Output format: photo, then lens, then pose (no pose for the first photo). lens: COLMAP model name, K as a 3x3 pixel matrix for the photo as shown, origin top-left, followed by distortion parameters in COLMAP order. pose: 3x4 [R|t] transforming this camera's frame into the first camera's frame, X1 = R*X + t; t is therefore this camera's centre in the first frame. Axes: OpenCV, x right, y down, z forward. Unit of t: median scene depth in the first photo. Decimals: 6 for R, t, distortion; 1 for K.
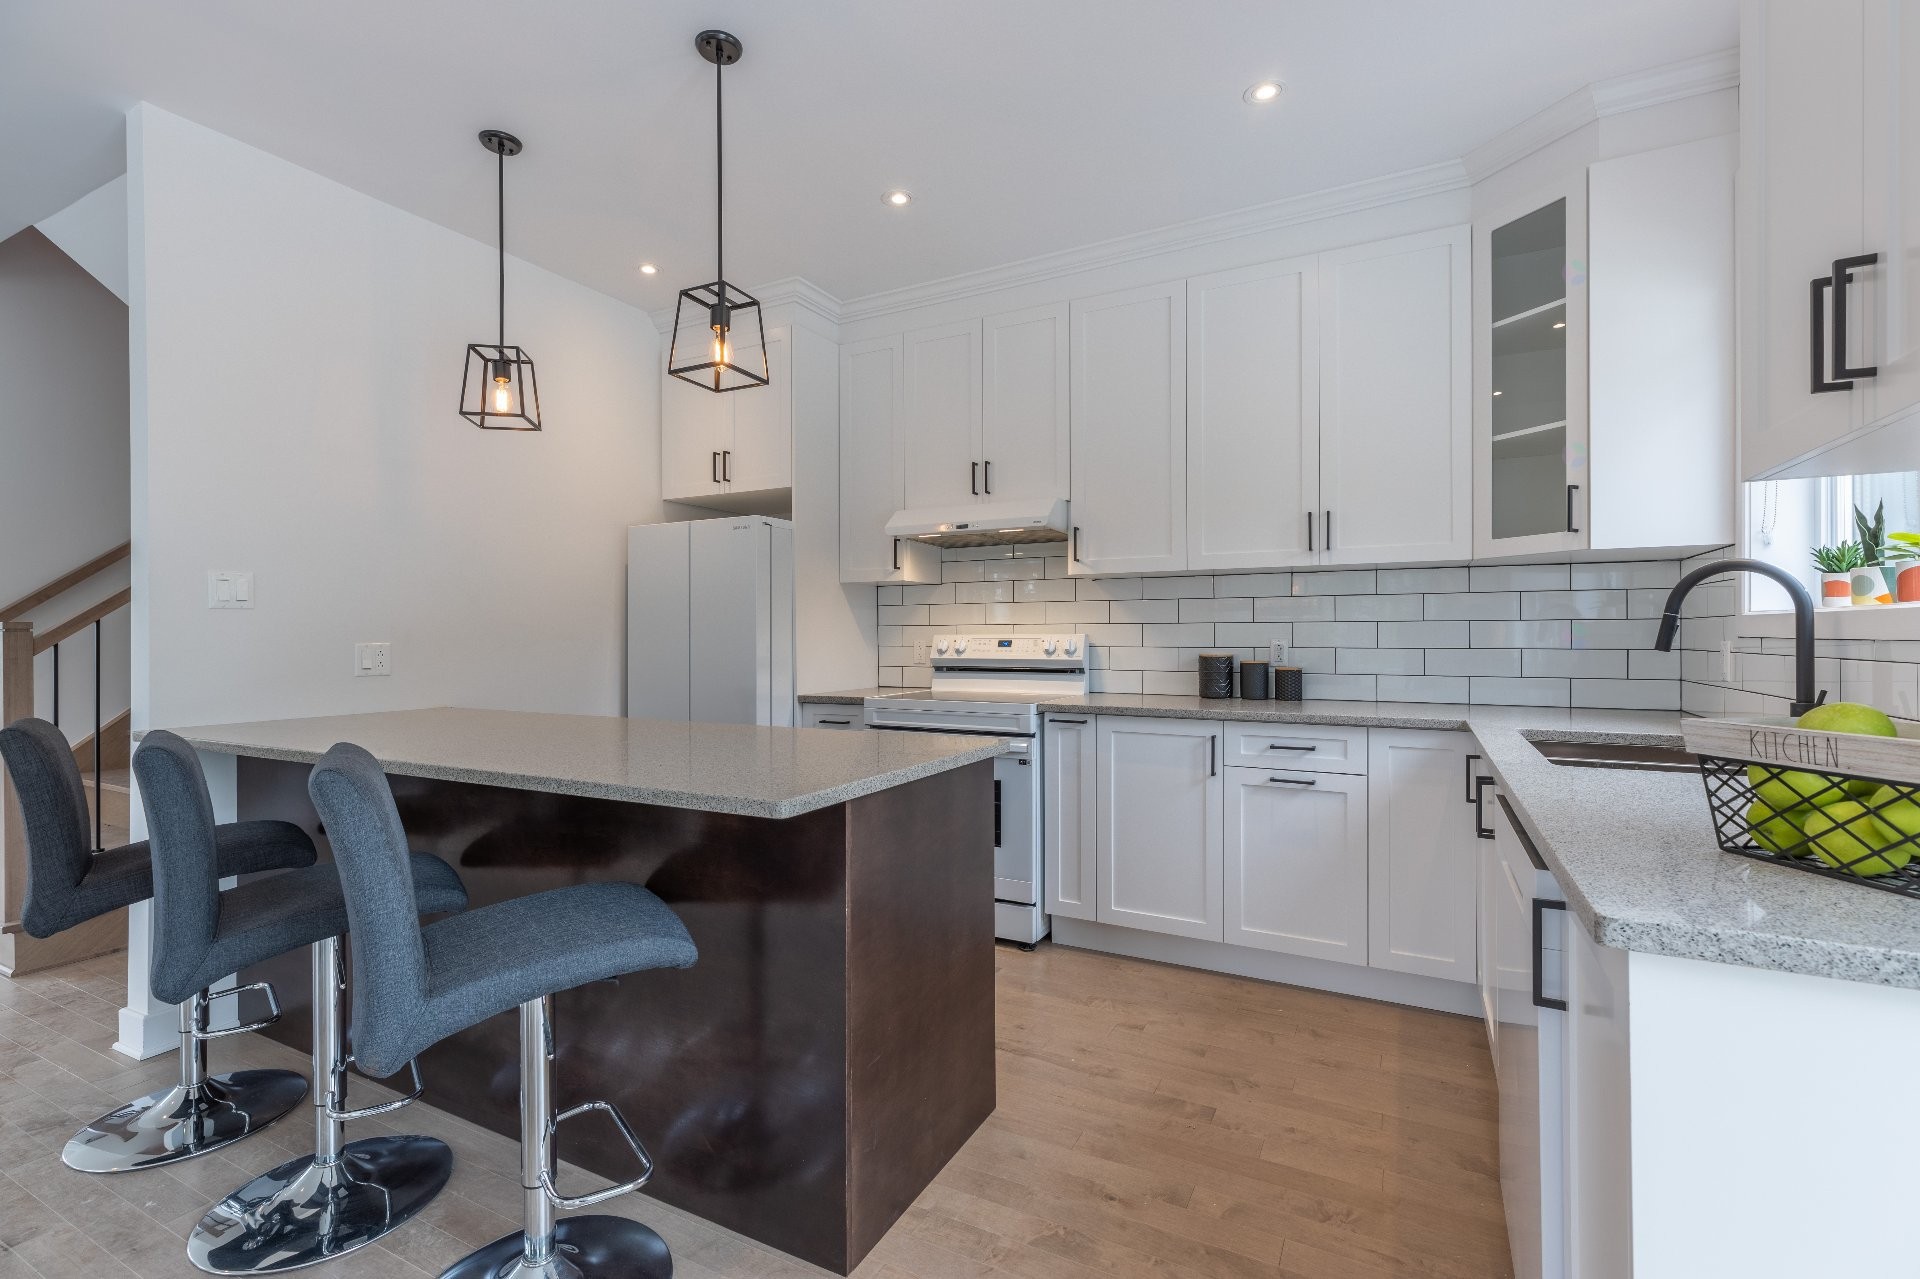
lens RADIAL K [[858.9, 0, 961.6], [0, 858.9, 633.7], [0, 0, 1]] dist [0.013508, 0.000045]
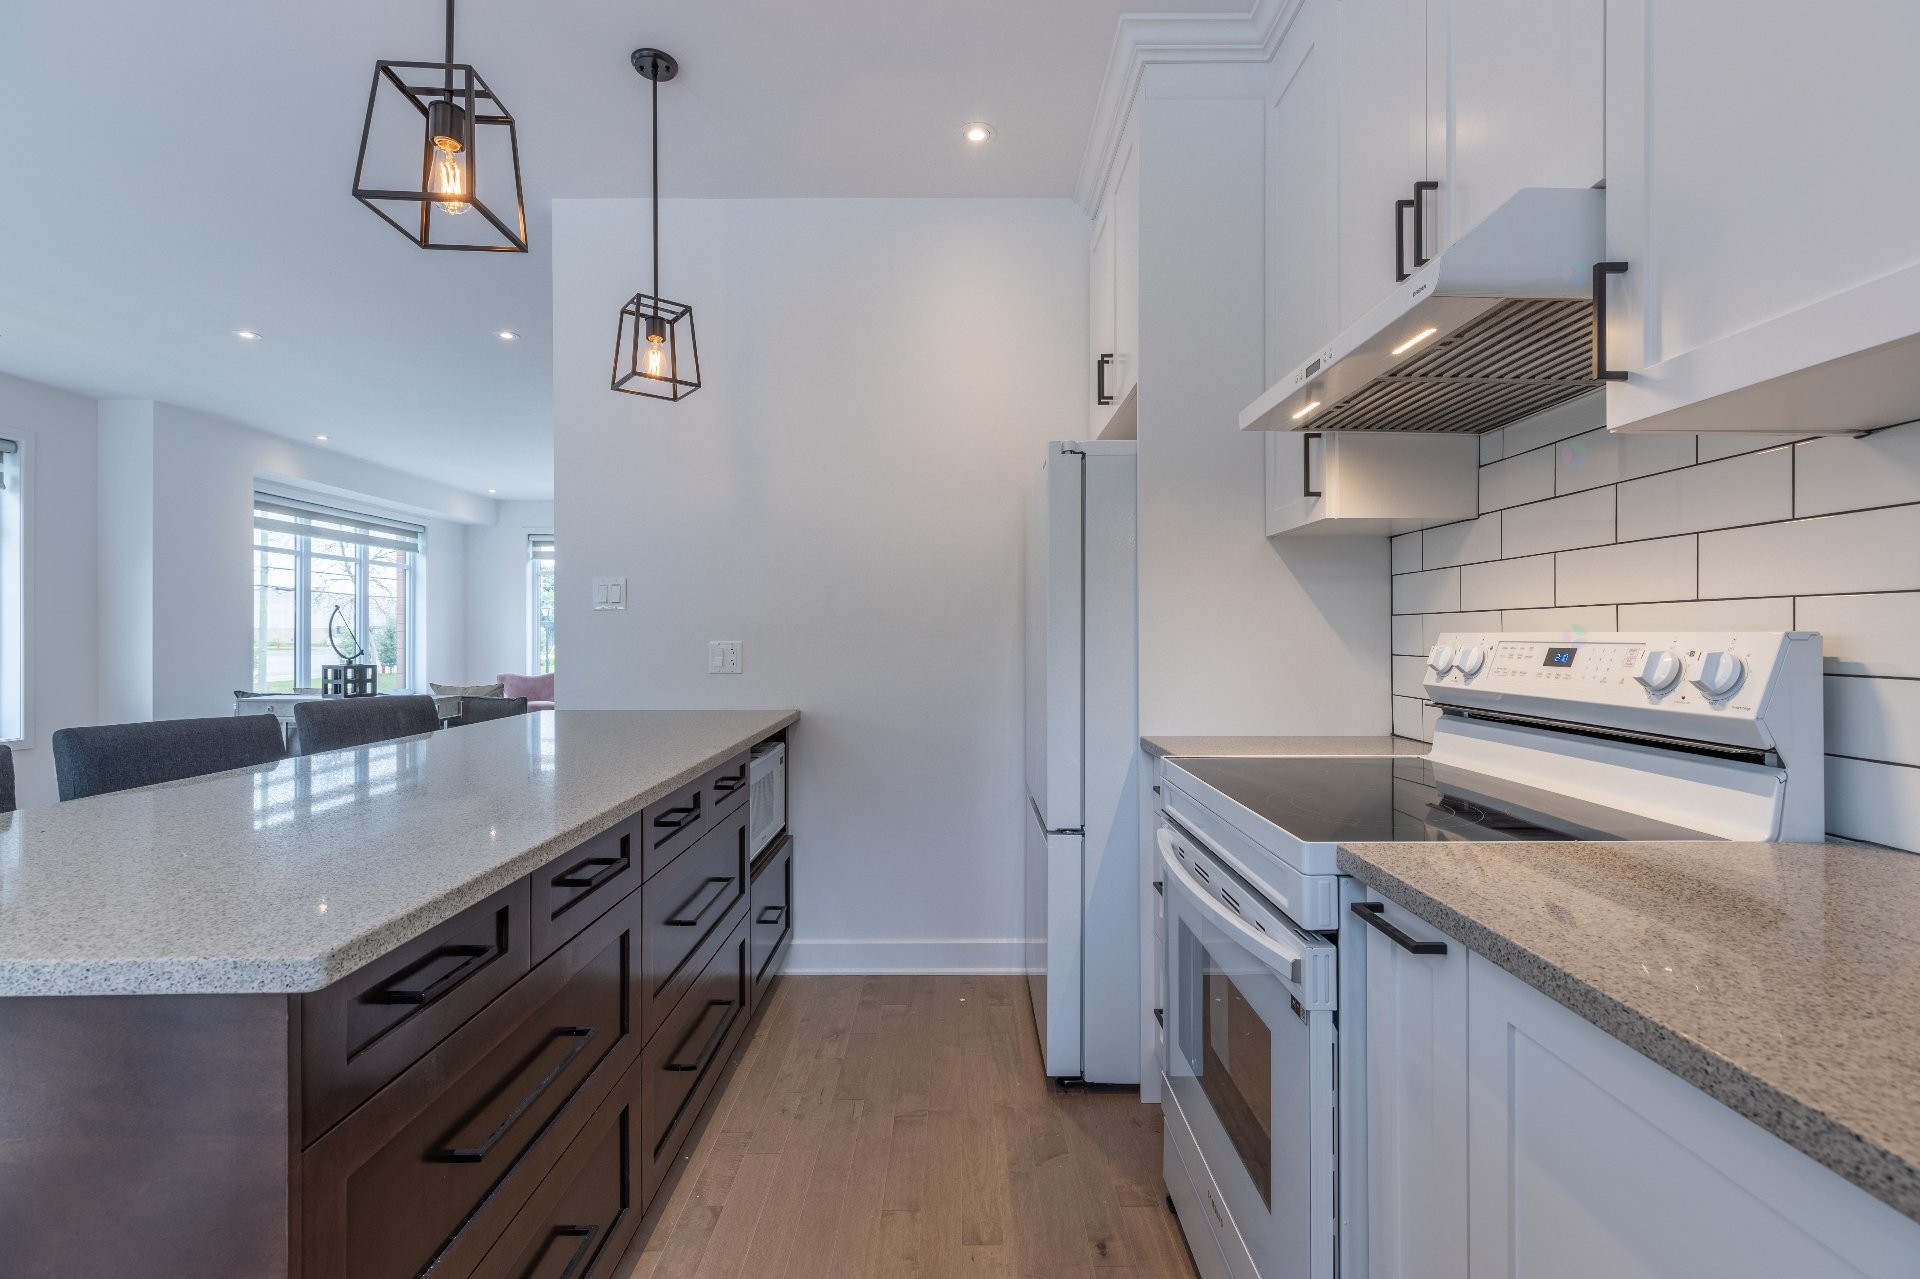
lens RADIAL K [[863.3, 0, 953.1], [0, 863.3, 635.9], [0, 0, 1]] dist [0.002427, 0.000481]
pose [[0.468283, 0.002255, -0.883576, 0.284977], [0.001887, 0.999992, 0.003552, 0.000781], [0.883576, -0.003331, 0.468275, 0.657753]]
